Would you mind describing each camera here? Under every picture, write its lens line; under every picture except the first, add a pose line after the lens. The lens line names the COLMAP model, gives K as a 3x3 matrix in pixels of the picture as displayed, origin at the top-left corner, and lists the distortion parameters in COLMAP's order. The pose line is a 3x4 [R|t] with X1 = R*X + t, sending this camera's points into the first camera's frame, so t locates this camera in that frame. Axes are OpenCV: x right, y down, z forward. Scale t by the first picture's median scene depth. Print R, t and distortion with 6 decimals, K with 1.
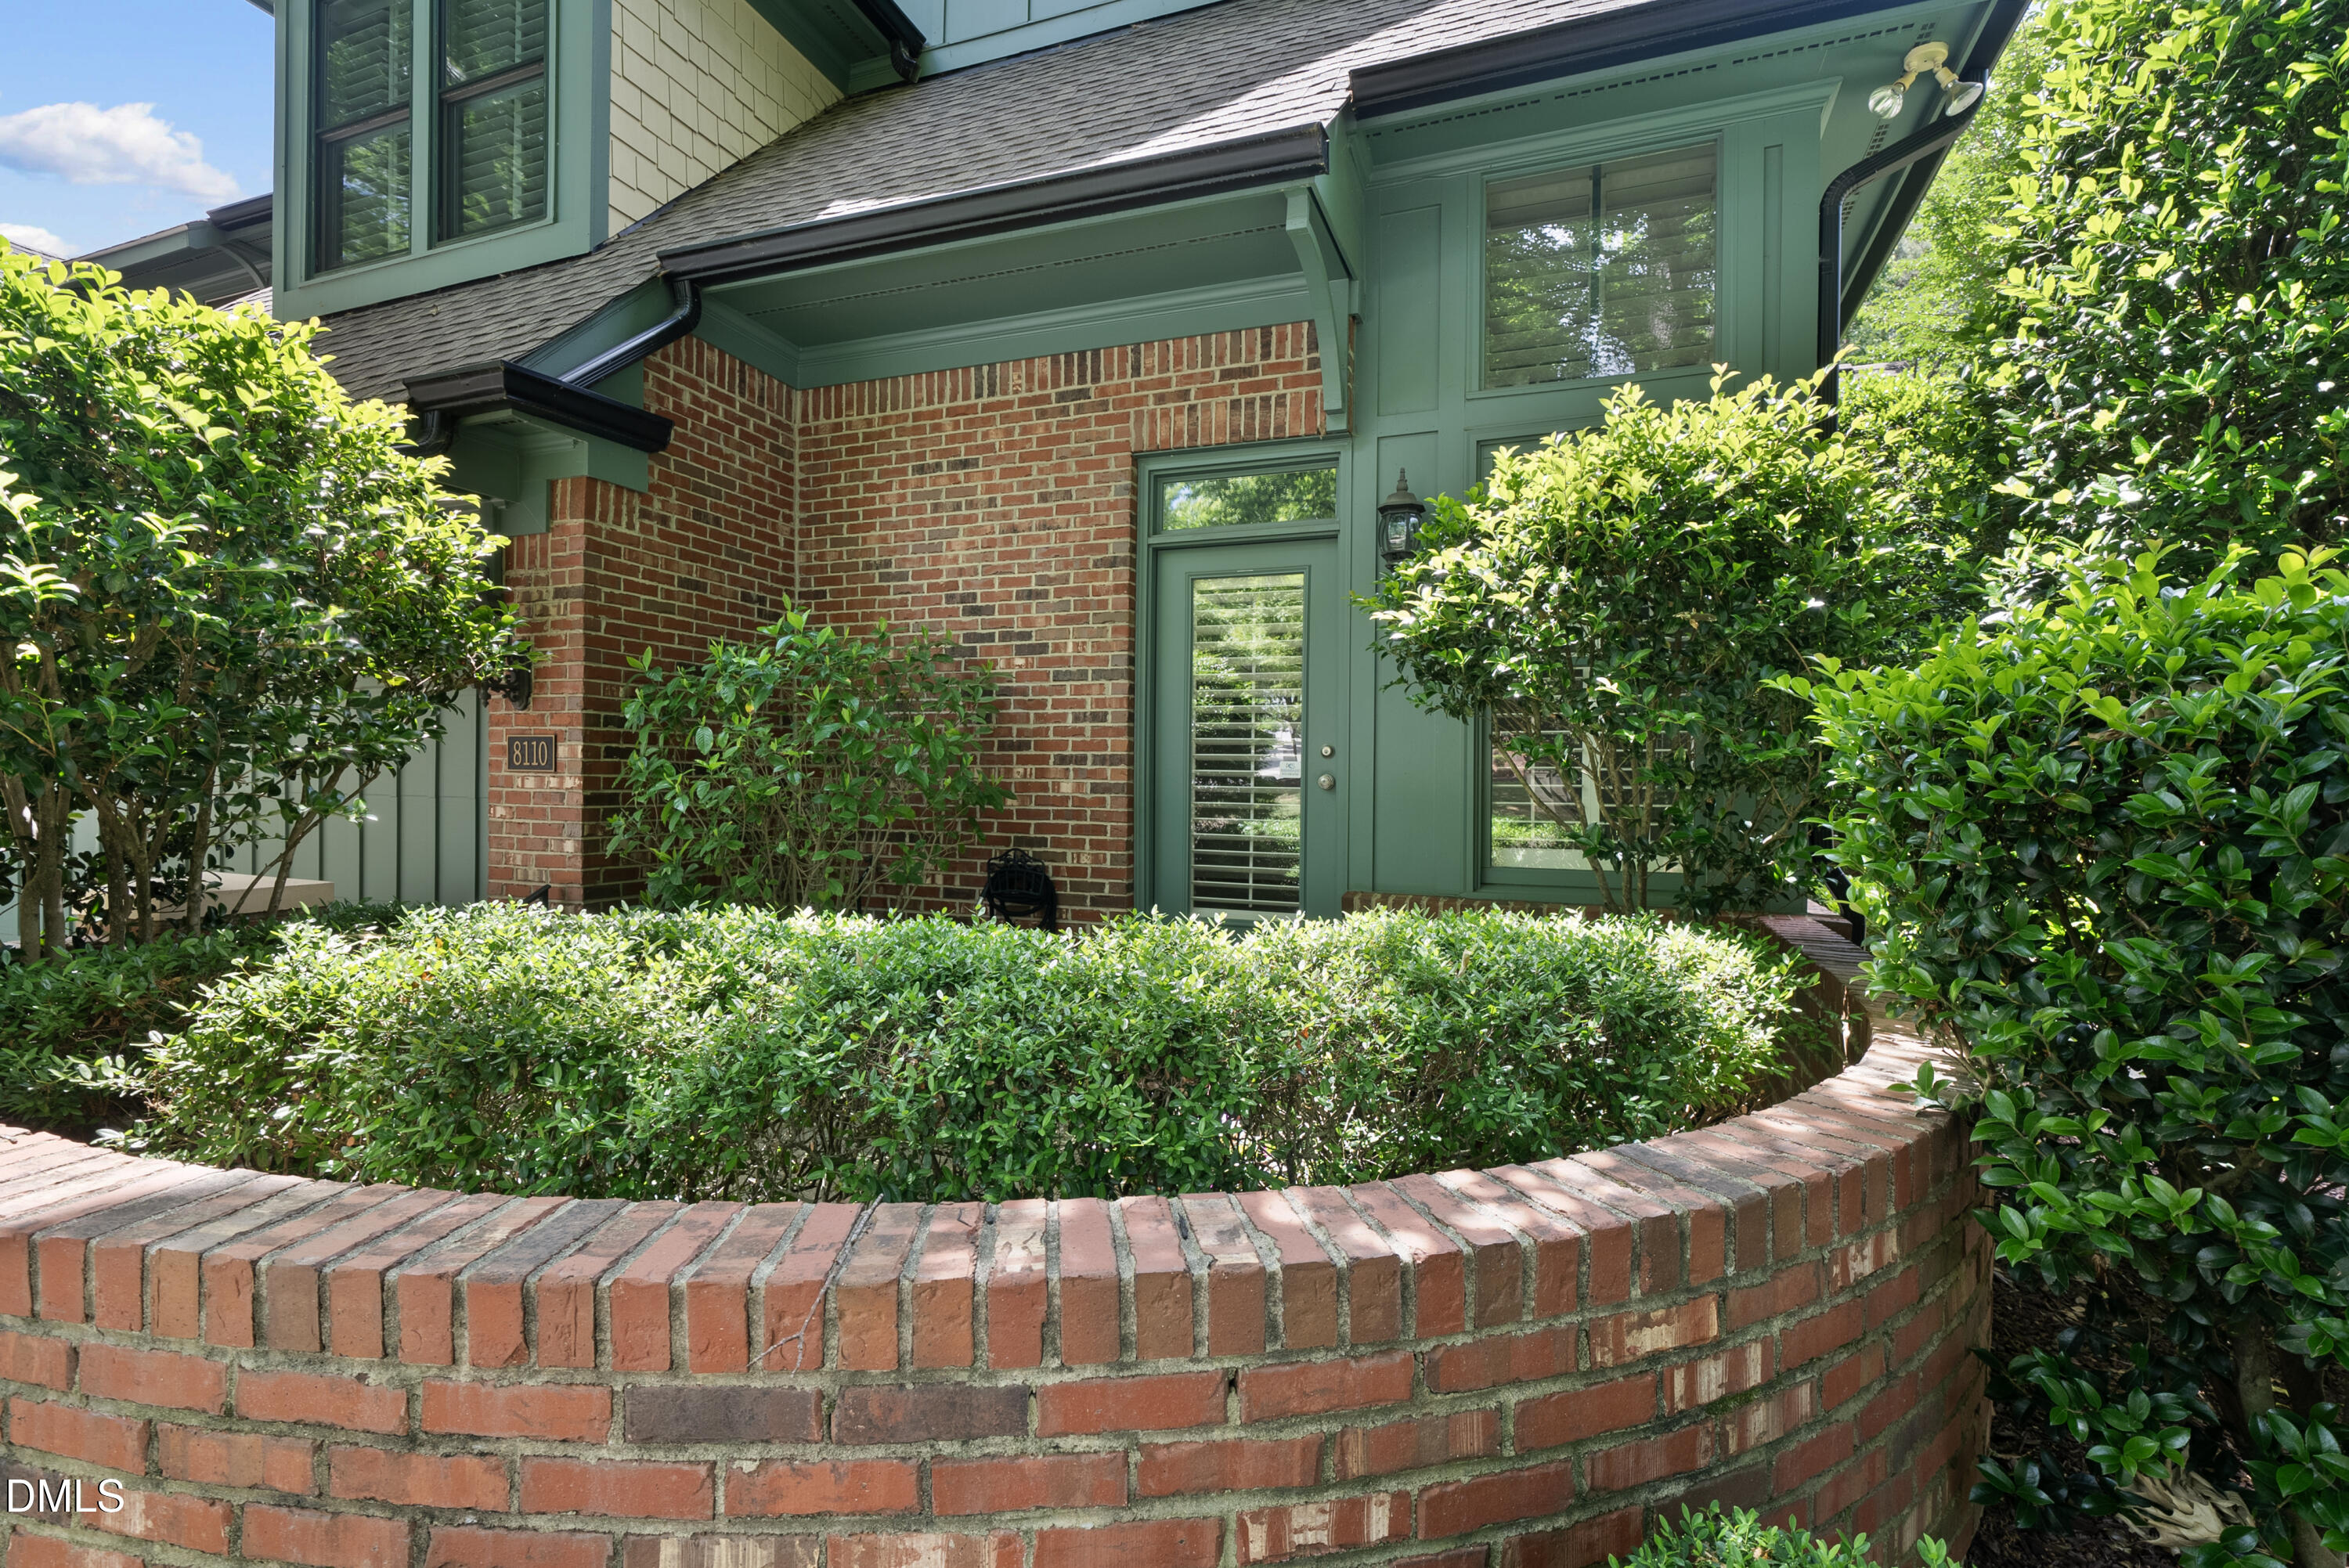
lens RADIAL K [[1052.0, 0, 1174.5], [0, 1052.0, 784.0], [0, 0, 1]] dist [0.000407, 0.000129]
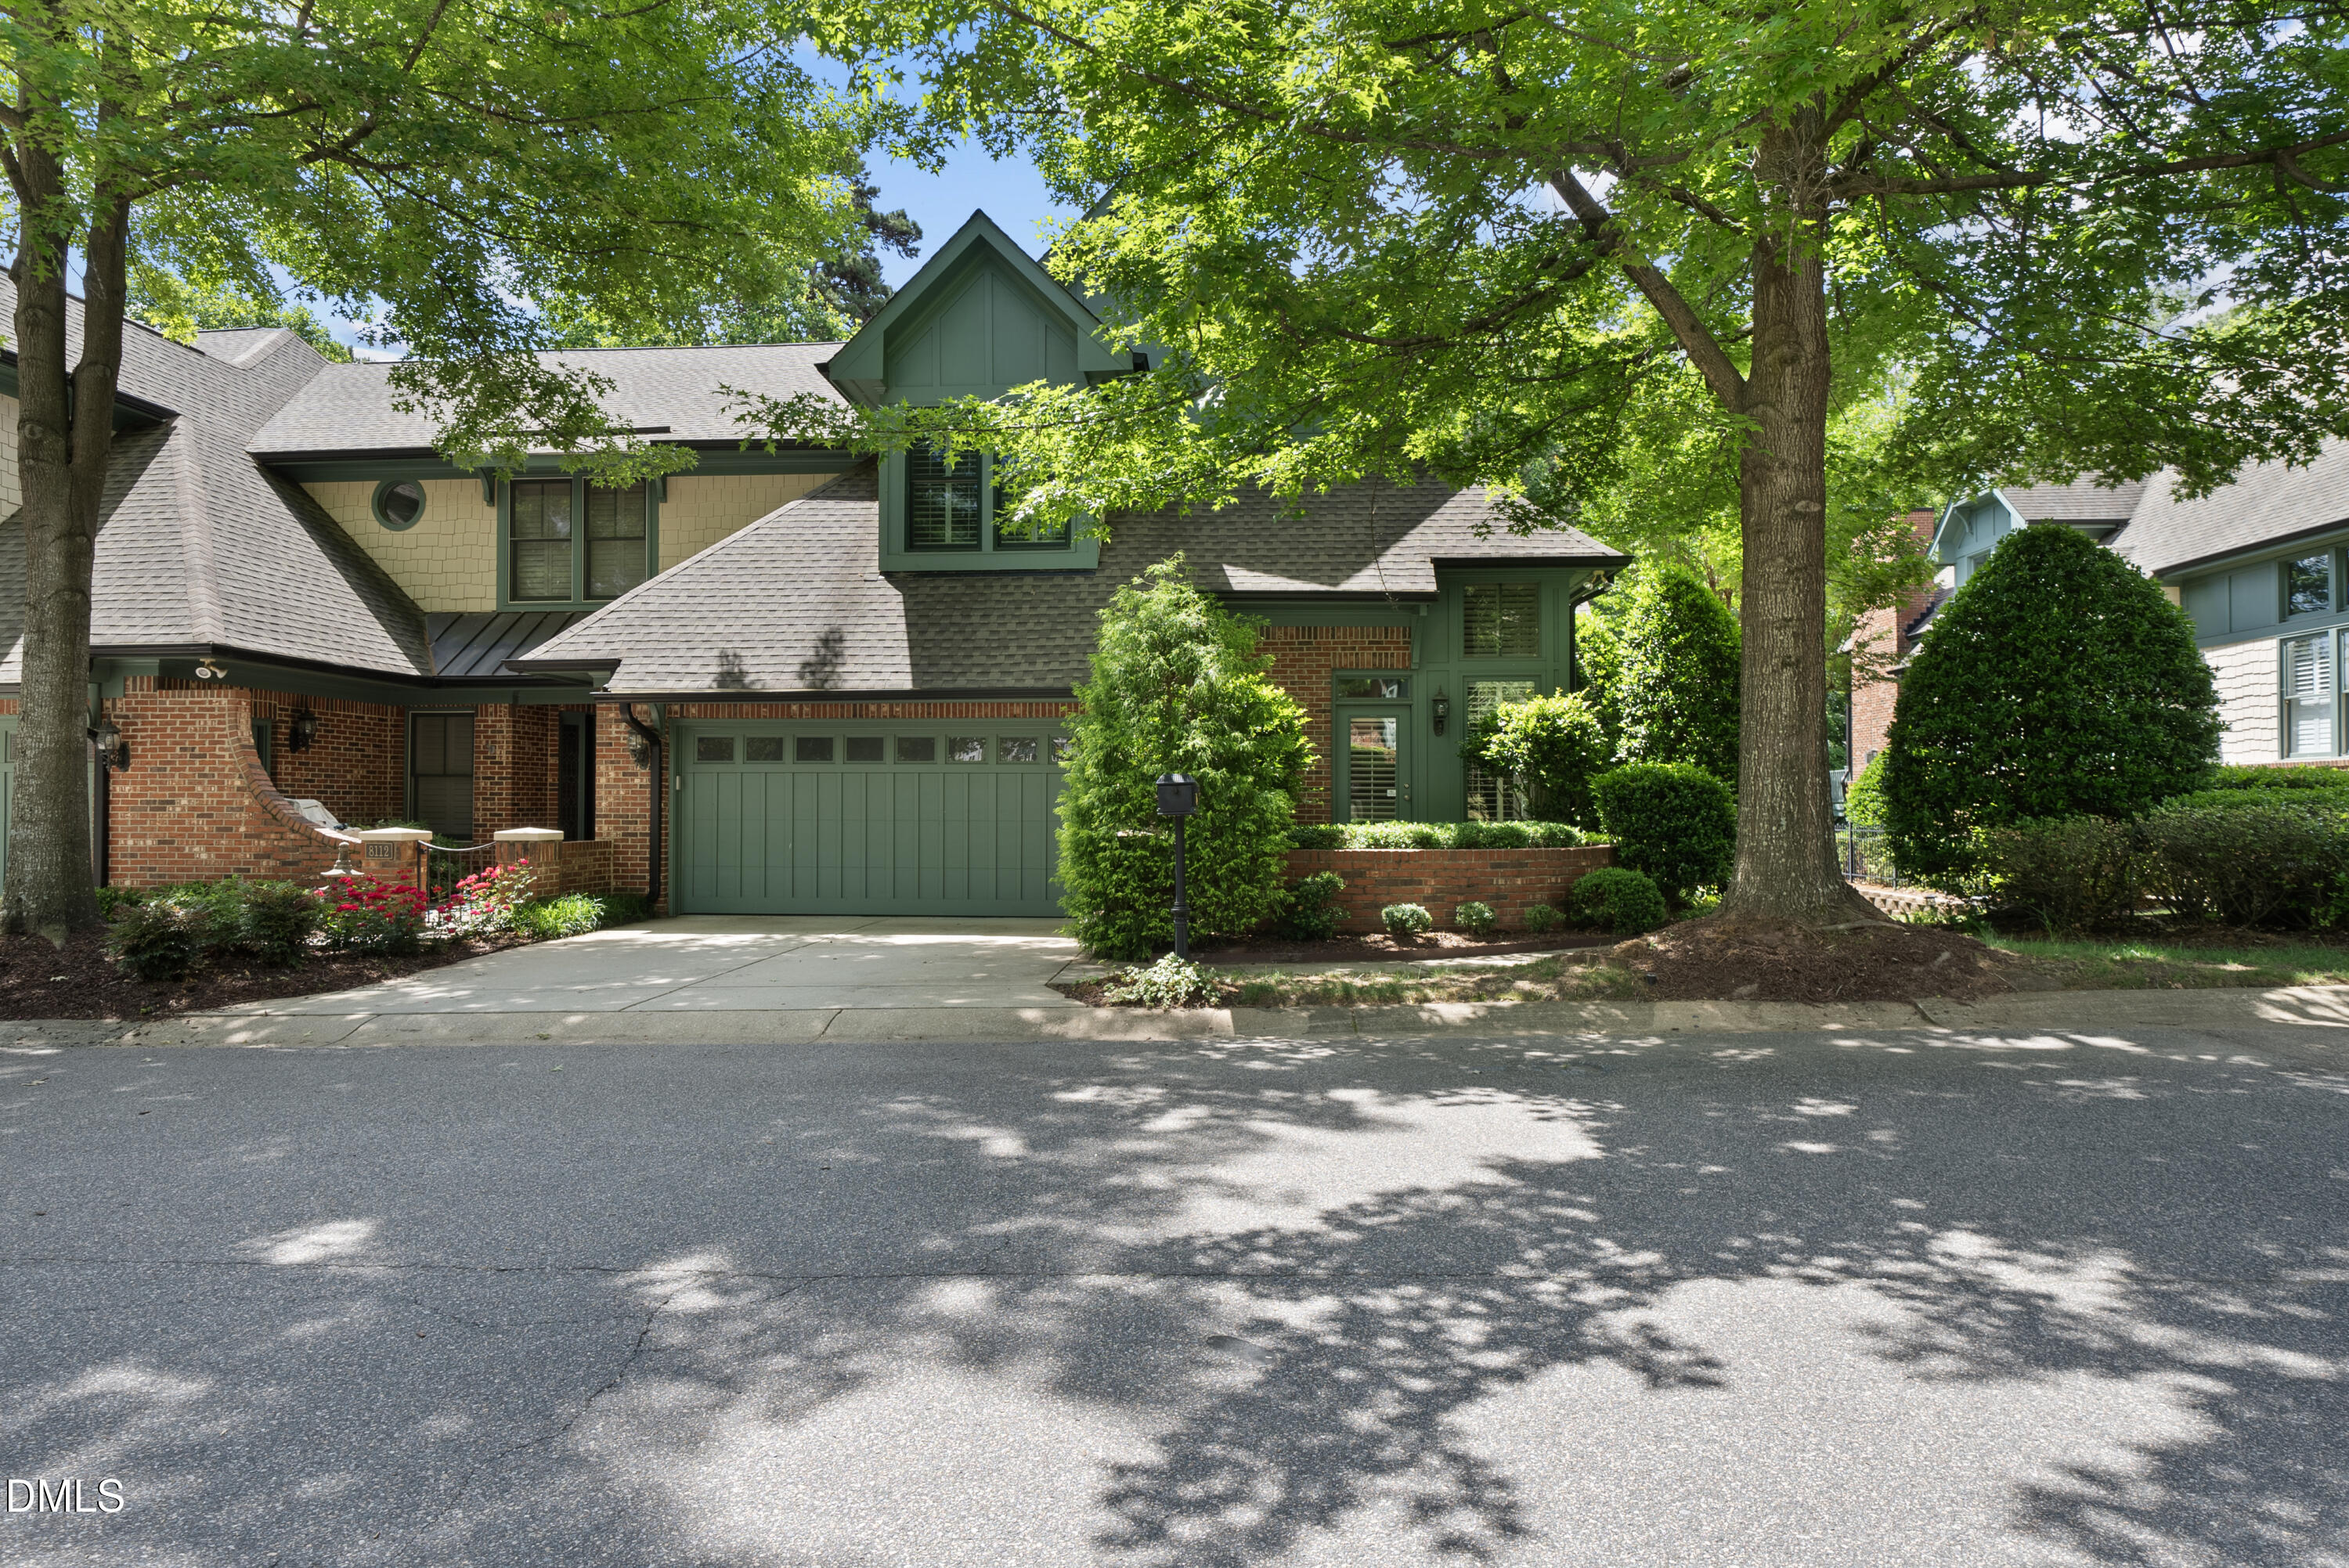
lens RADIAL K [[1244.4, 0, 1174.5], [0, 1244.4, 784.0], [0, 0, 1]] dist [0.001415, -0.000284]
pose [[0.956793, -0.008933, 0.290634, -2.414794], [0.010690, 0.999933, -0.004458, -0.041571], [-0.290575, 0.007373, 0.956824, -3.306191]]
